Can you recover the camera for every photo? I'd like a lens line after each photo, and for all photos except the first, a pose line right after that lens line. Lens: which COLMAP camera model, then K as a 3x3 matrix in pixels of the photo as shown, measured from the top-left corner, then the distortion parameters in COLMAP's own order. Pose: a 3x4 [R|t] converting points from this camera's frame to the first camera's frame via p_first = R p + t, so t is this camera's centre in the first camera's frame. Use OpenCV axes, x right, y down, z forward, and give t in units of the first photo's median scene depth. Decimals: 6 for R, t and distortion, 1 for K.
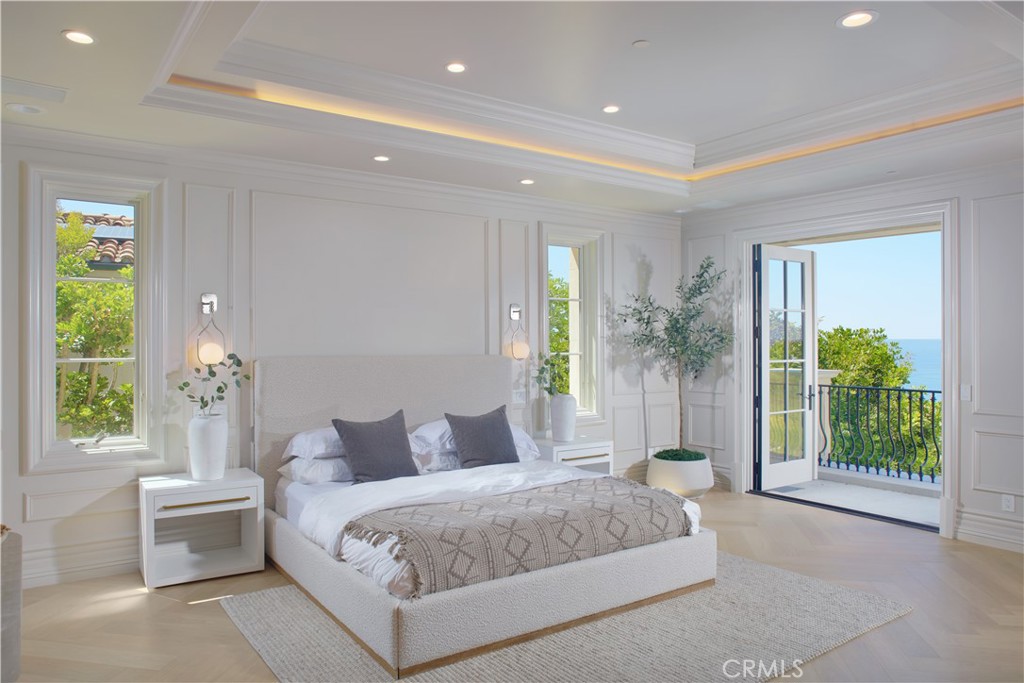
lens RADIAL K [[707.9, 0, 512.0], [0, 707.9, 341.5], [0, 0, 1]] dist [-0.002159, -0.001706]
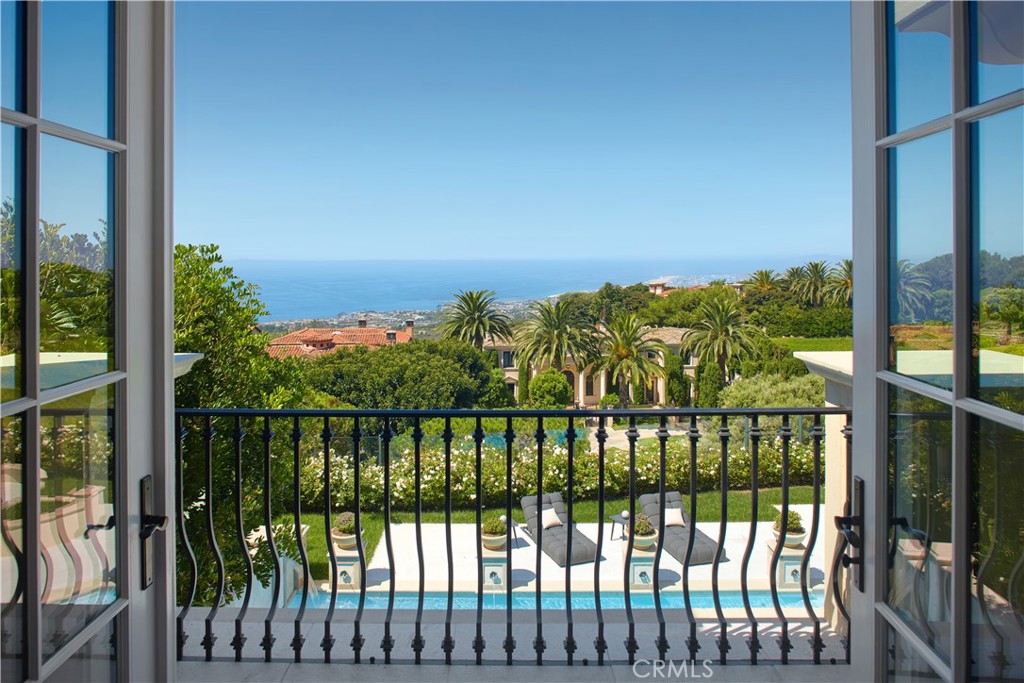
lens RADIAL K [[707.9, 0, 512.0], [0, 707.9, 341.5], [0, 0, 1]] dist [-0.002159, -0.001706]
pose [[0.569580, -0.094786, 0.816452, 0.177079], [-0.001127, 0.993237, 0.116095, -0.007239], [-0.821935, -0.067046, 0.565621, 0.459751]]
